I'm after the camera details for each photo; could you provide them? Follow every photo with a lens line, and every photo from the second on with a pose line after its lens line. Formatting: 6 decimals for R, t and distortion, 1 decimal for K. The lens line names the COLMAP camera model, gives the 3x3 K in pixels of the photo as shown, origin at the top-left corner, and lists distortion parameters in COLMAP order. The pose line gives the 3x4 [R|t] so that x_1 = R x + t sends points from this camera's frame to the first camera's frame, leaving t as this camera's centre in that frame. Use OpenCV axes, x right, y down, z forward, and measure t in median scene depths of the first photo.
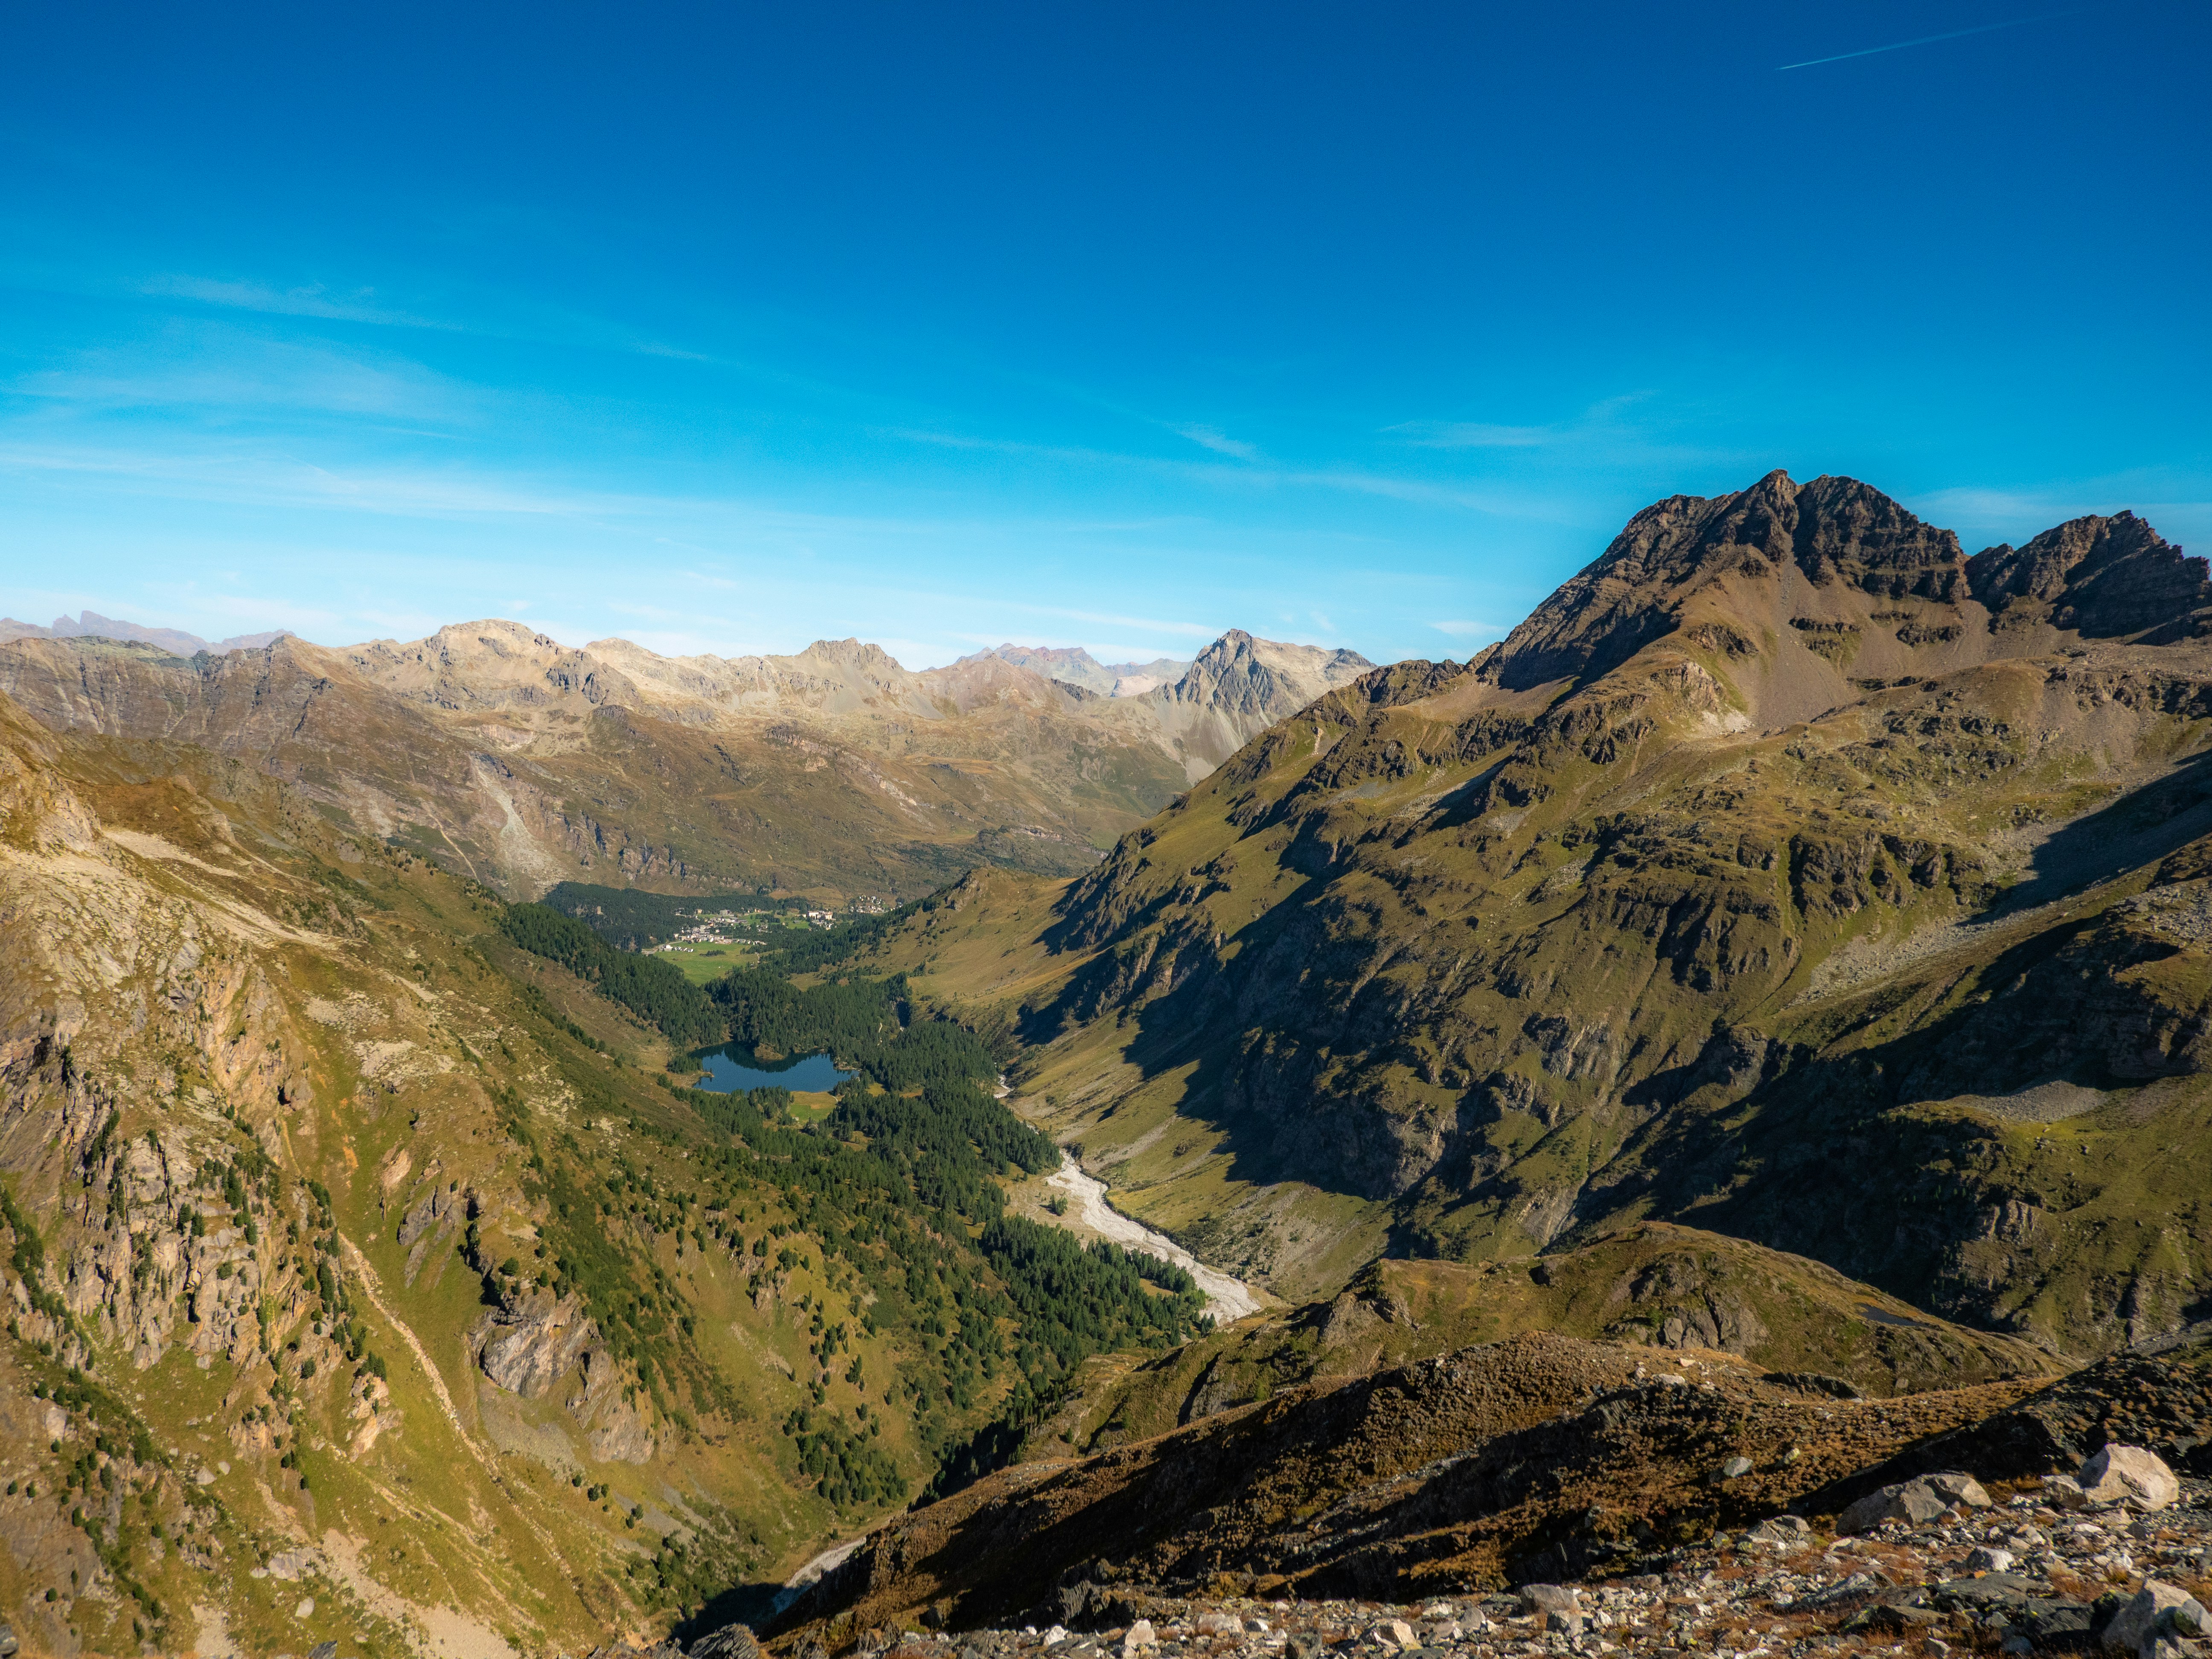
lens RADIAL K [[1534.8, 0, 1106.0], [0, 1534.8, 829.5], [0, 0, 1]] dist [0.001789, 0.000365]
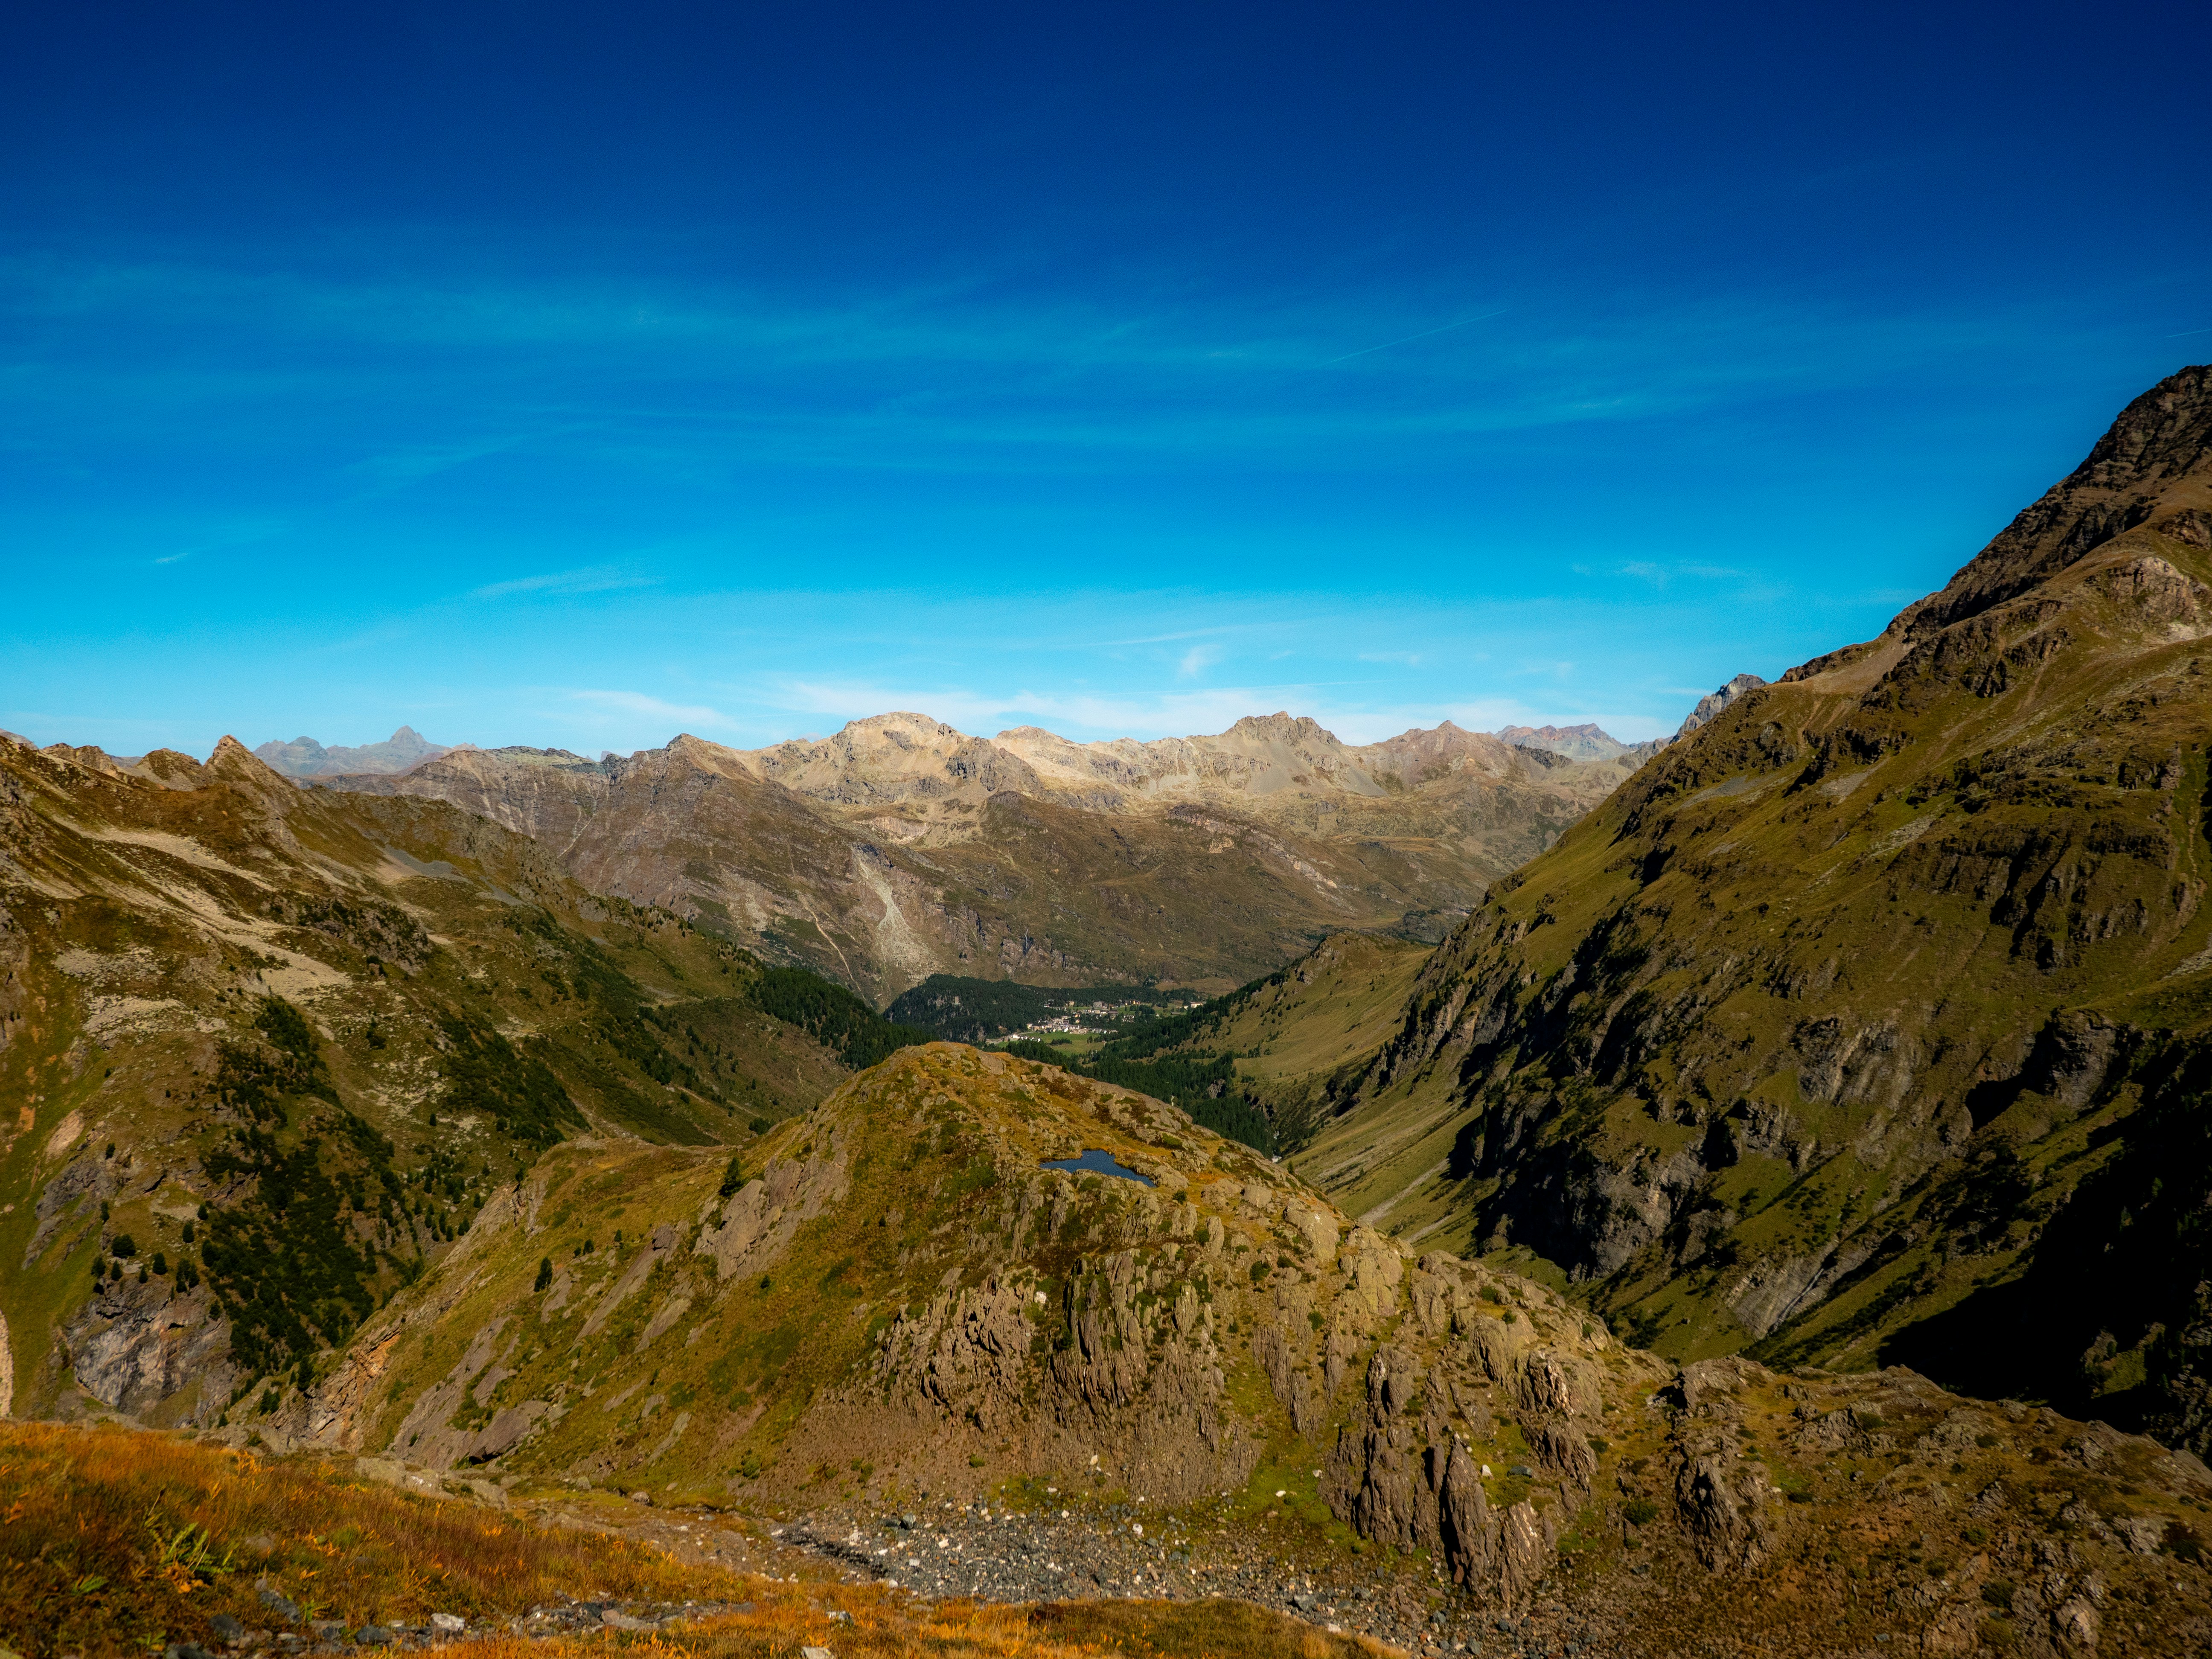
lens RADIAL K [[1699.8, 0, 1113.7], [0, 1699.8, 821.7], [0, 0, 1]] dist [0.013070, 0.005088]
pose [[0.953657, -0.047531, -0.297119, 0.083742], [0.025930, 0.996753, -0.076229, 0.032085], [0.299778, 0.064992, 0.951793, 0.064418]]
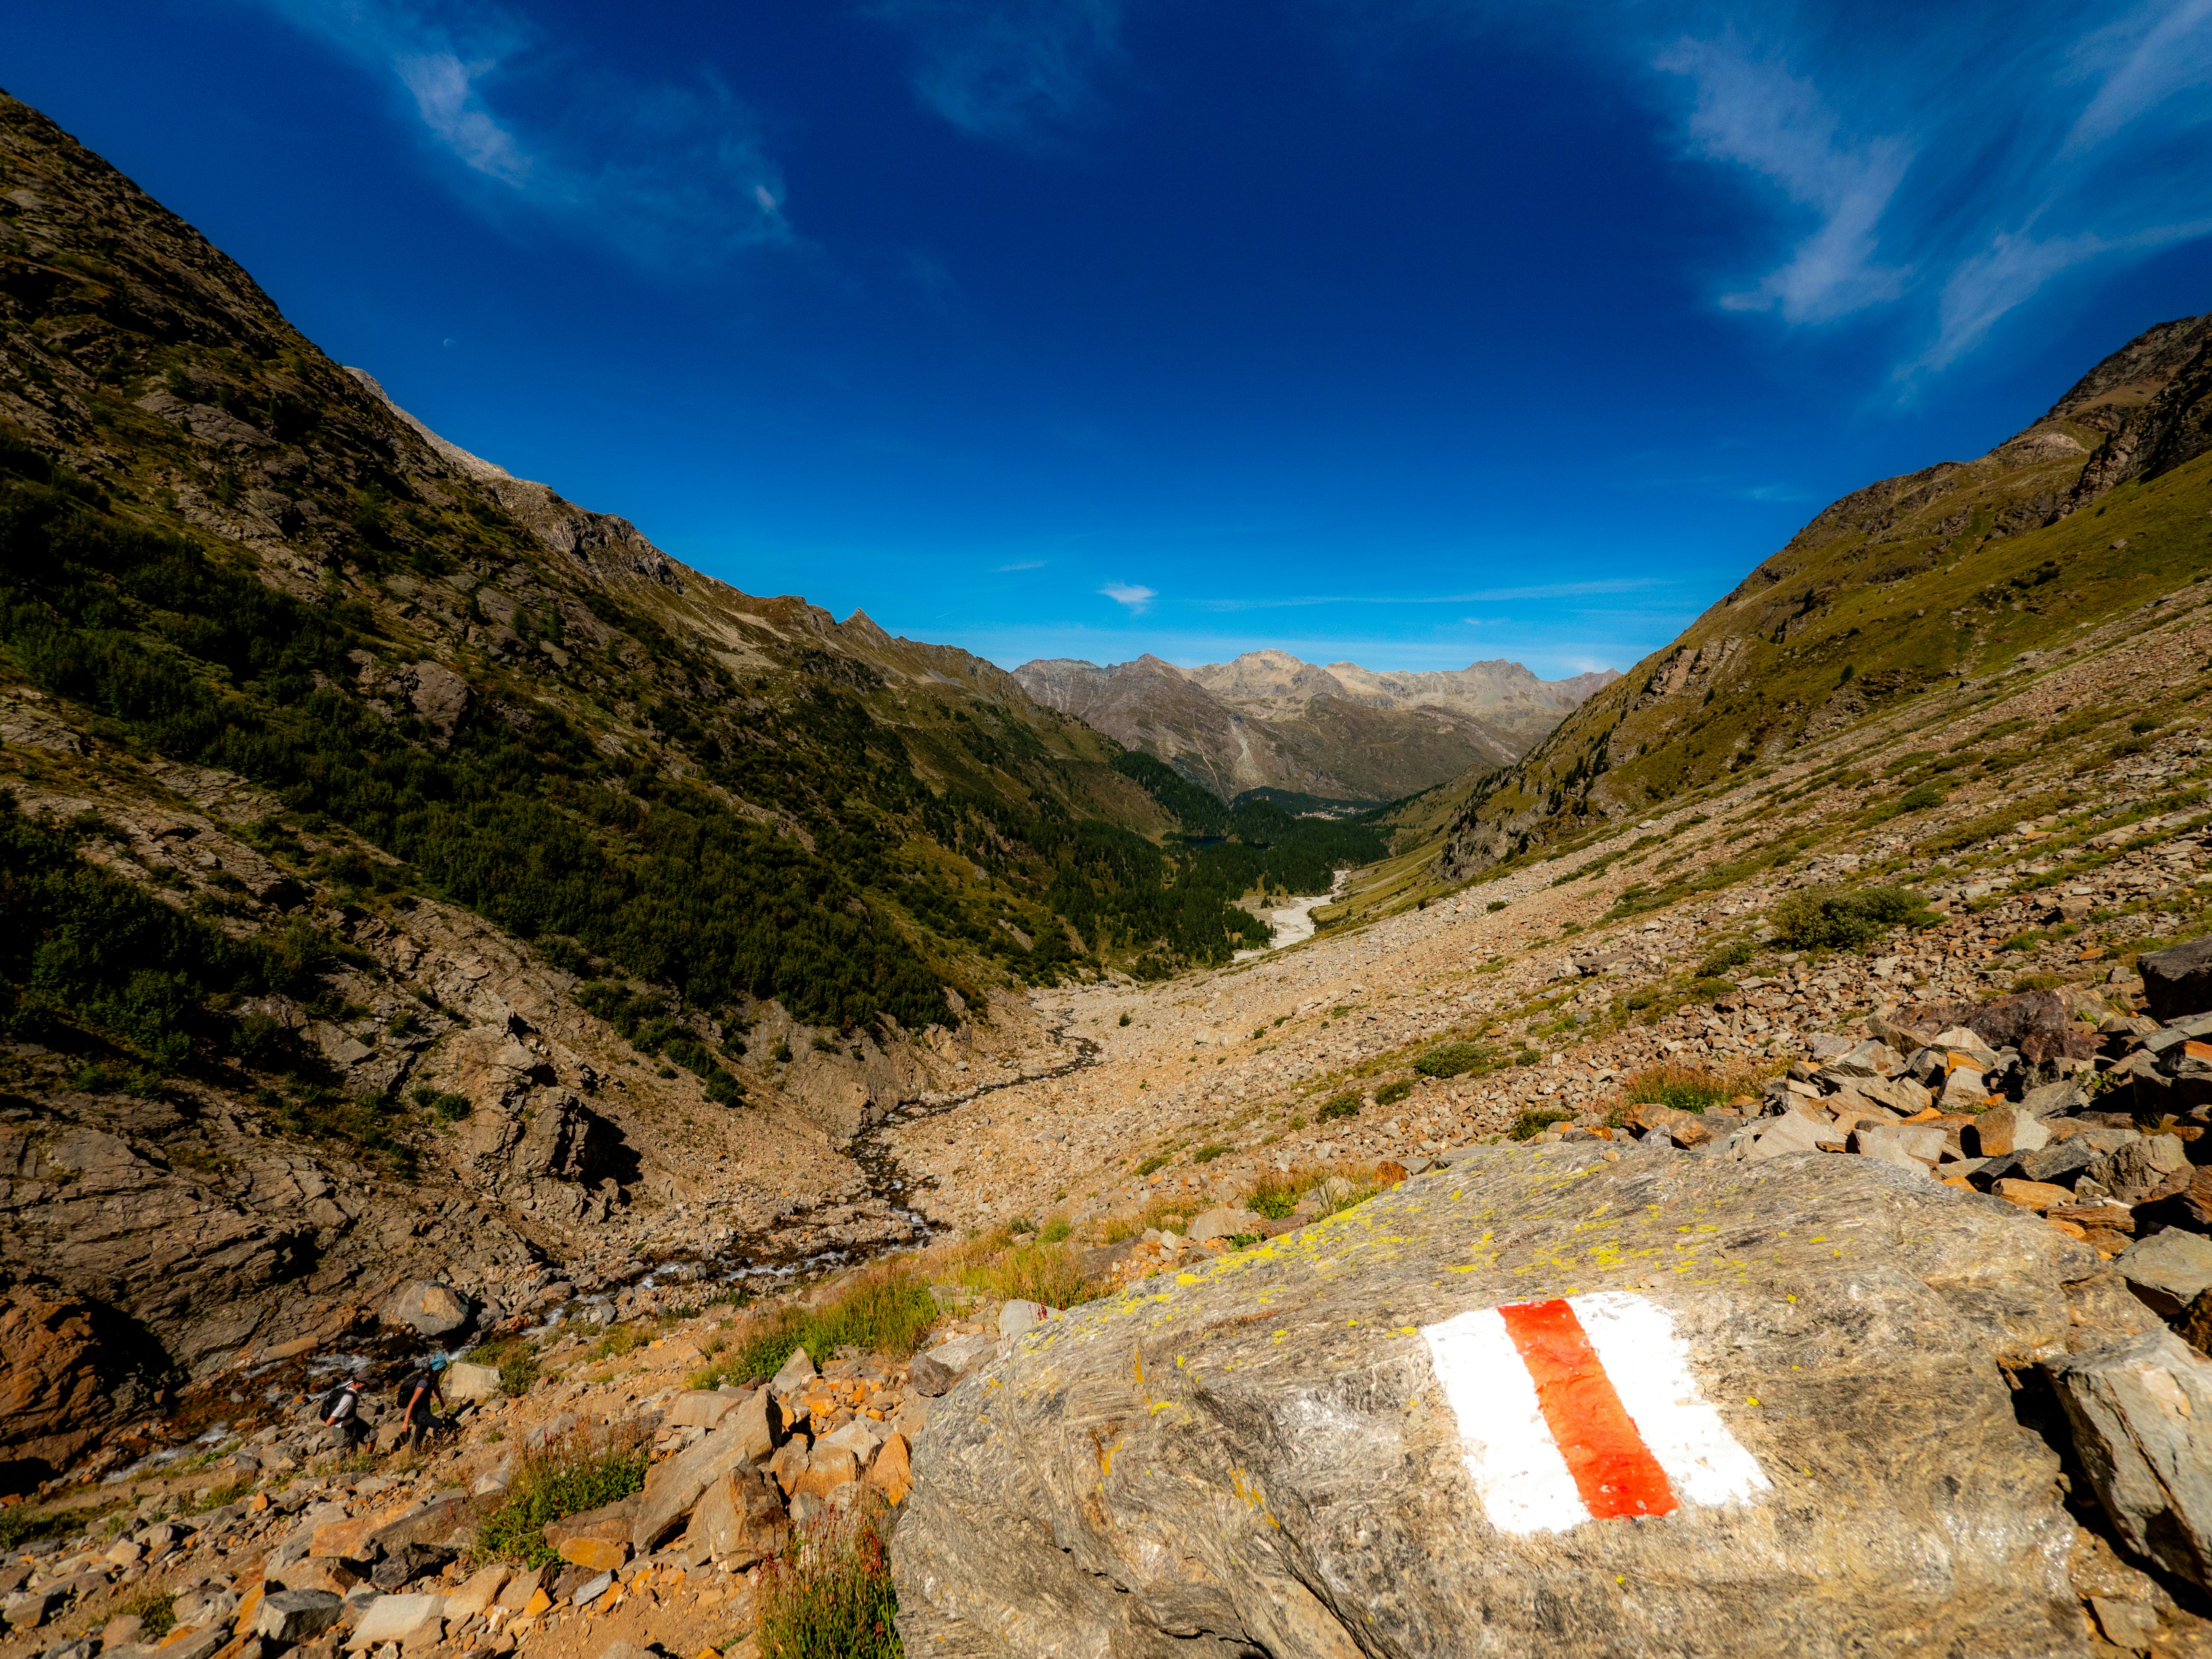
lens RADIAL K [[908.0, 0, 1128.4], [0, 908.0, 837.7], [0, 0, 1]] dist [-0.001947, -0.000469]
pose [[0.818516, 0.066879, -0.570578, 0.137584], [-0.049362, 0.997715, 0.046133, 0.071307], [0.572359, -0.009596, 0.819947, 0.132720]]
